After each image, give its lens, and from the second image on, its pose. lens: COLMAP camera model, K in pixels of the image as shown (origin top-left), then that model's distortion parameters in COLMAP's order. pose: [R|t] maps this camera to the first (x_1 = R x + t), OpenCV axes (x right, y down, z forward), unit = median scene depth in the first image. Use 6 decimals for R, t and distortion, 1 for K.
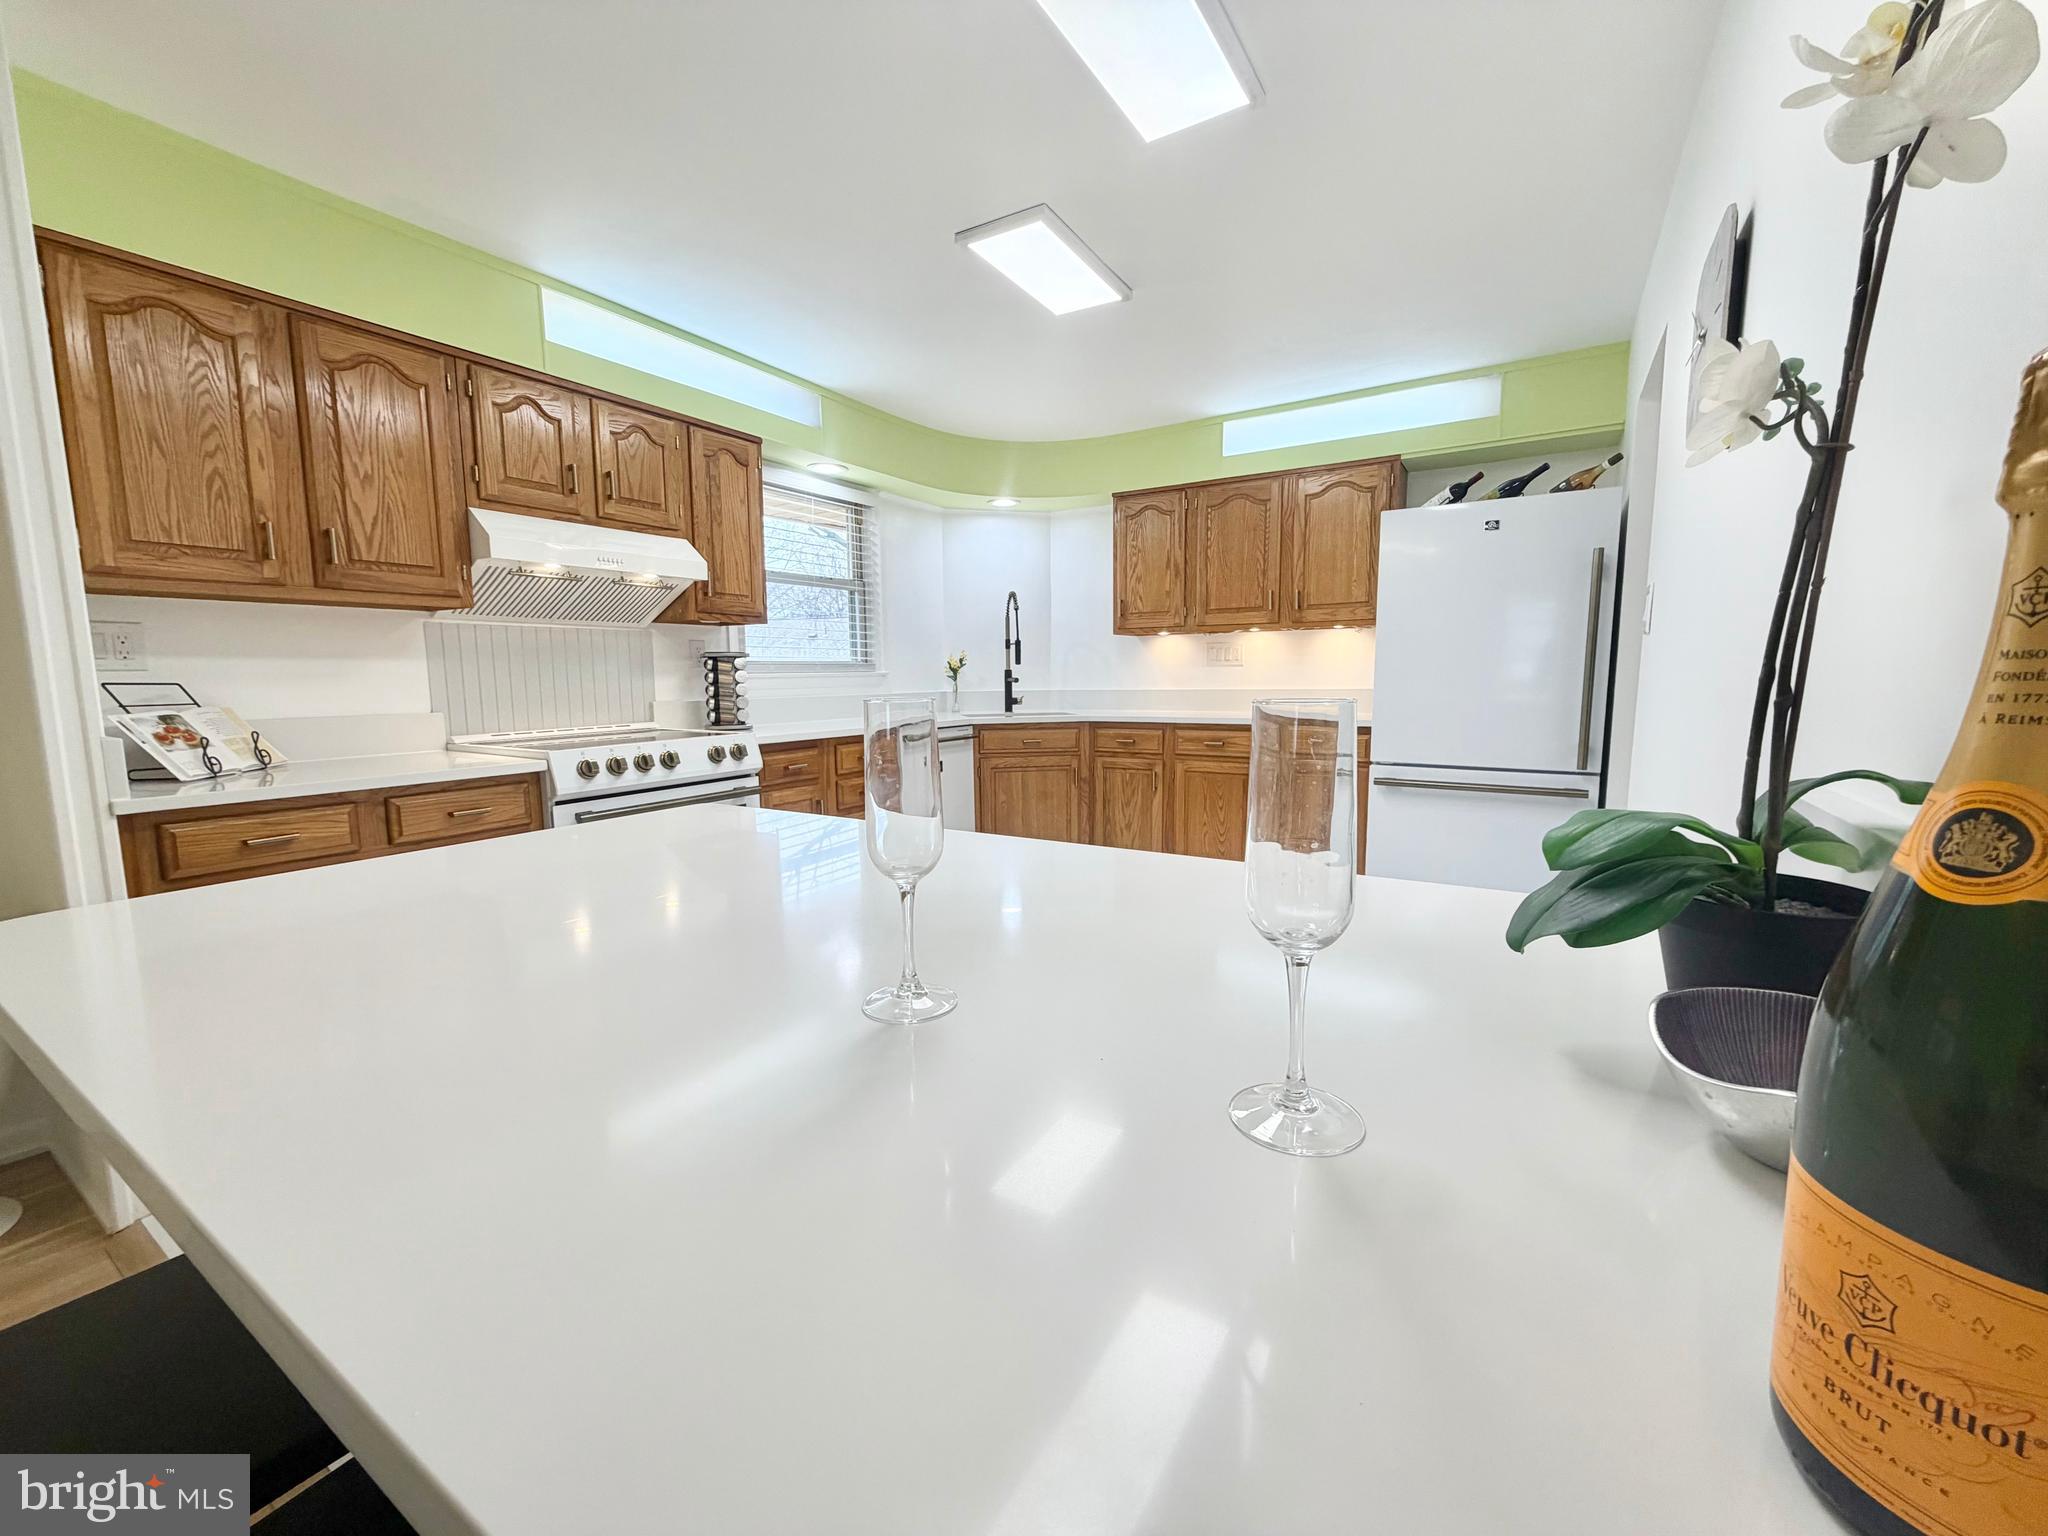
lens RADIAL K [[817.1, 0, 1015.9], [0, 817.1, 769.0], [0, 0, 1]] dist [-0.002507, 0.000343]
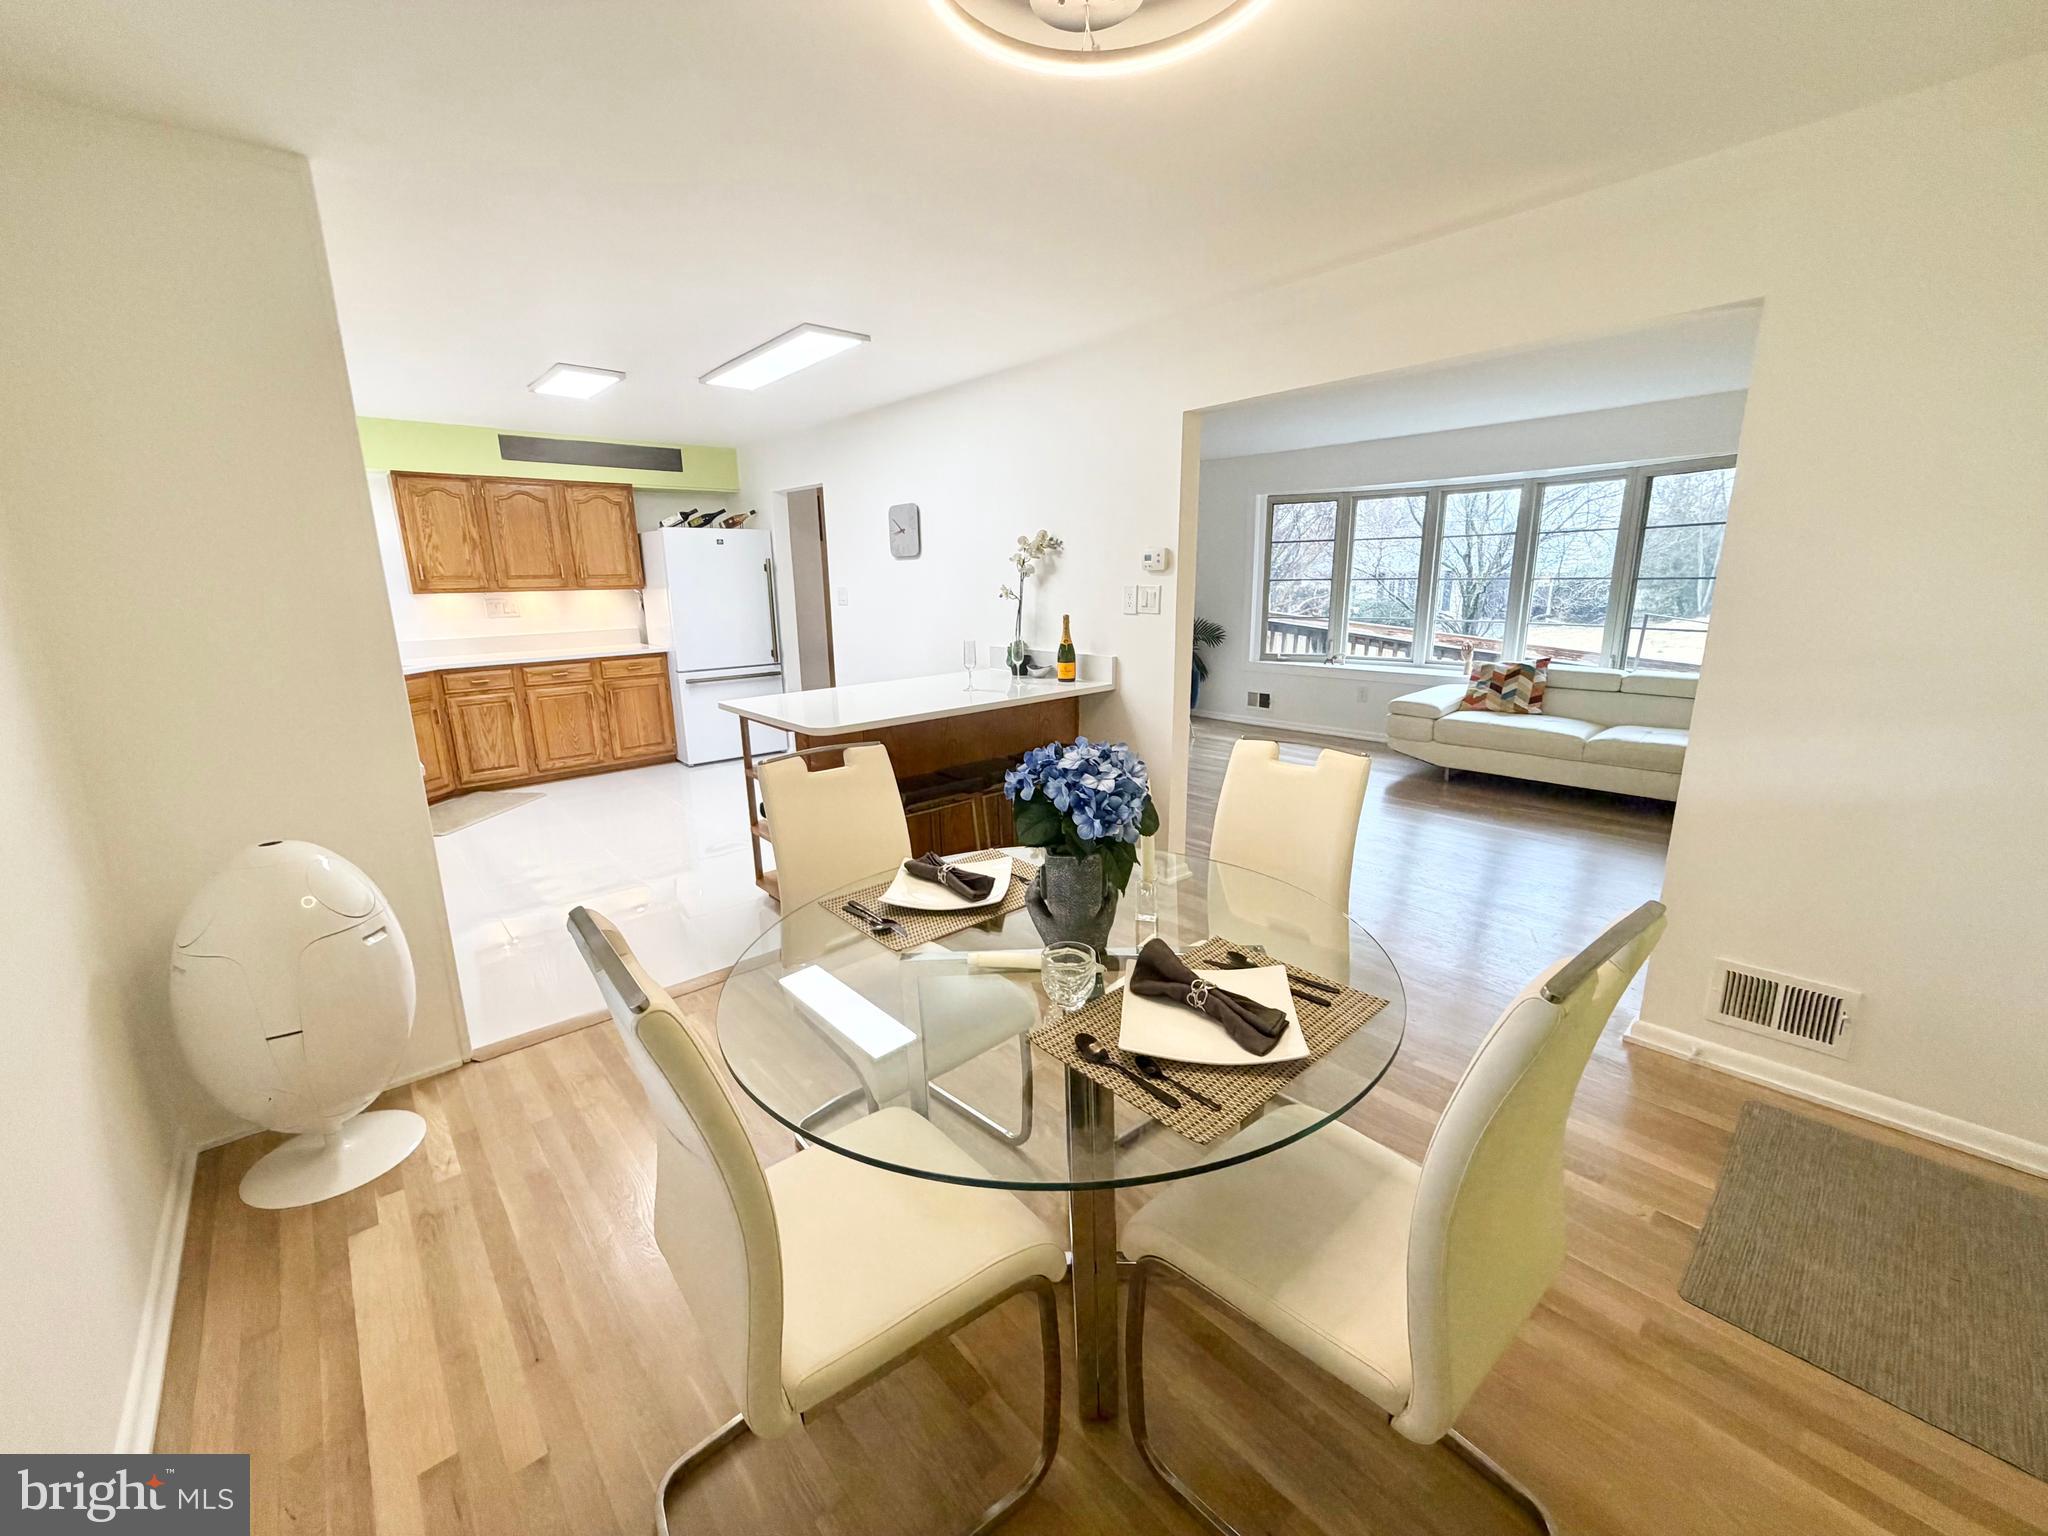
lens RADIAL K [[817.1, 0, 1019.0], [0, 817.1, 772.8], [0, 0, 1]] dist [-0.002507, 0.000343]
pose [[0.277149, -0.223615, 0.934444, -1.041905], [0.125934, 0.972605, 0.195396, -0.047410], [-0.952538, 0.063524, 0.297717, -0.202796]]
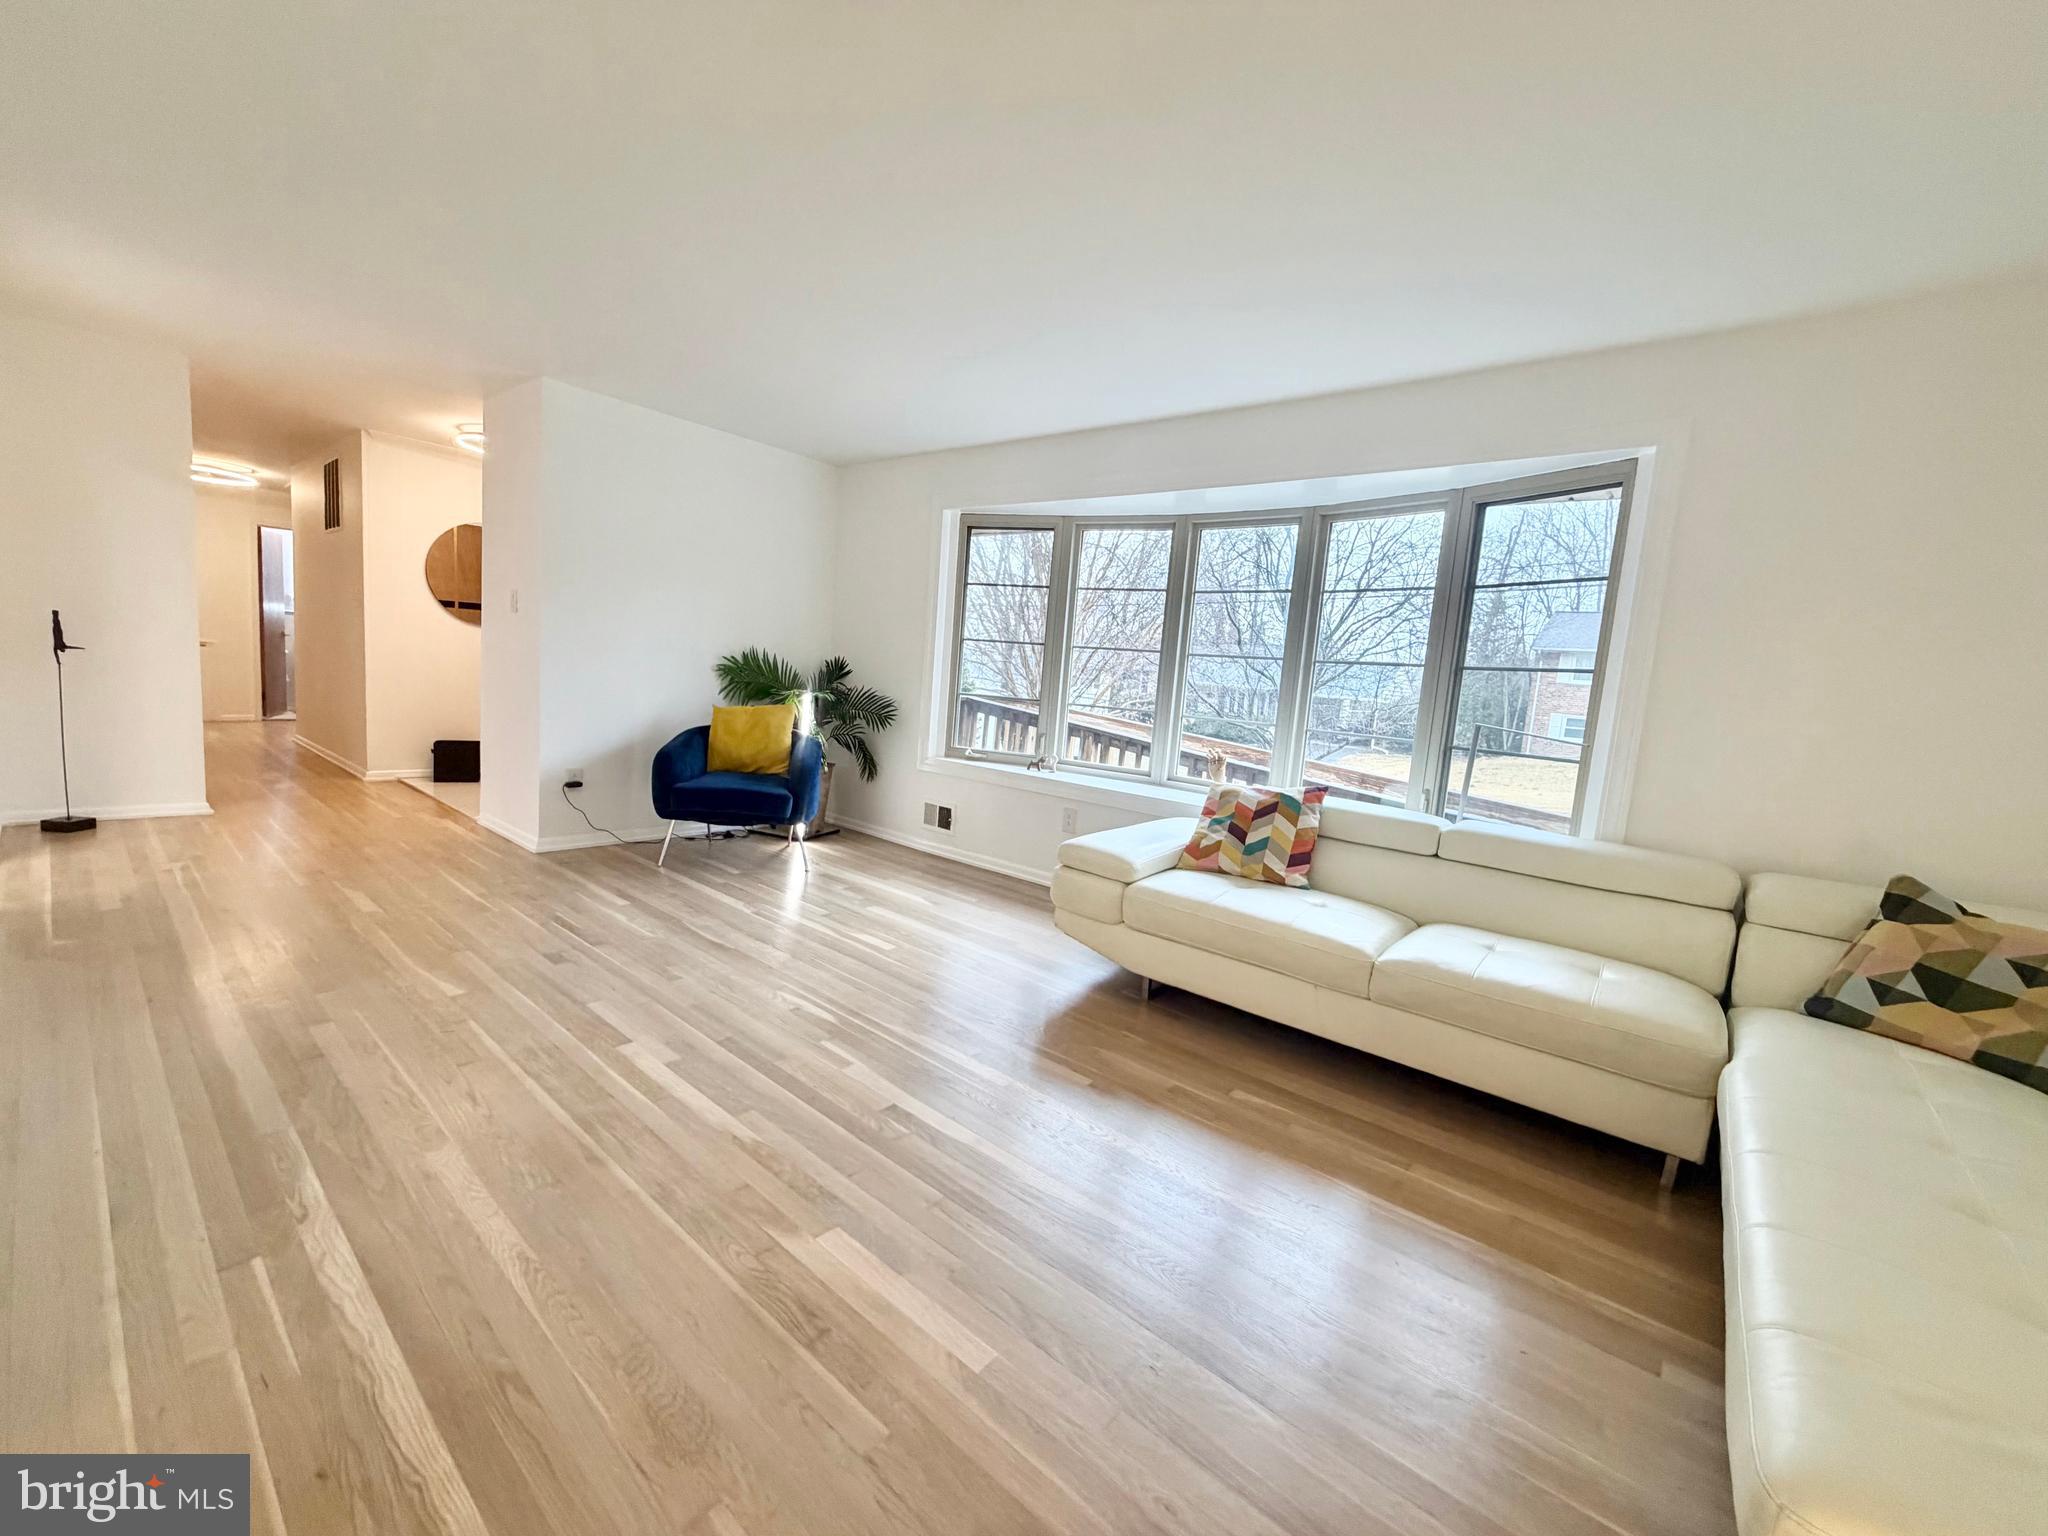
lens RADIAL K [[817.1, 0, 1018.4], [0, 817.1, 769.5], [0, 0, 1]] dist [-0.002507, 0.000343]
pose [[0.132921, -0.099250, 0.986145, -0.150103], [0.034941, 0.994824, 0.095414, 0.059545], [-0.990511, 0.021775, 0.135701, -0.516152]]
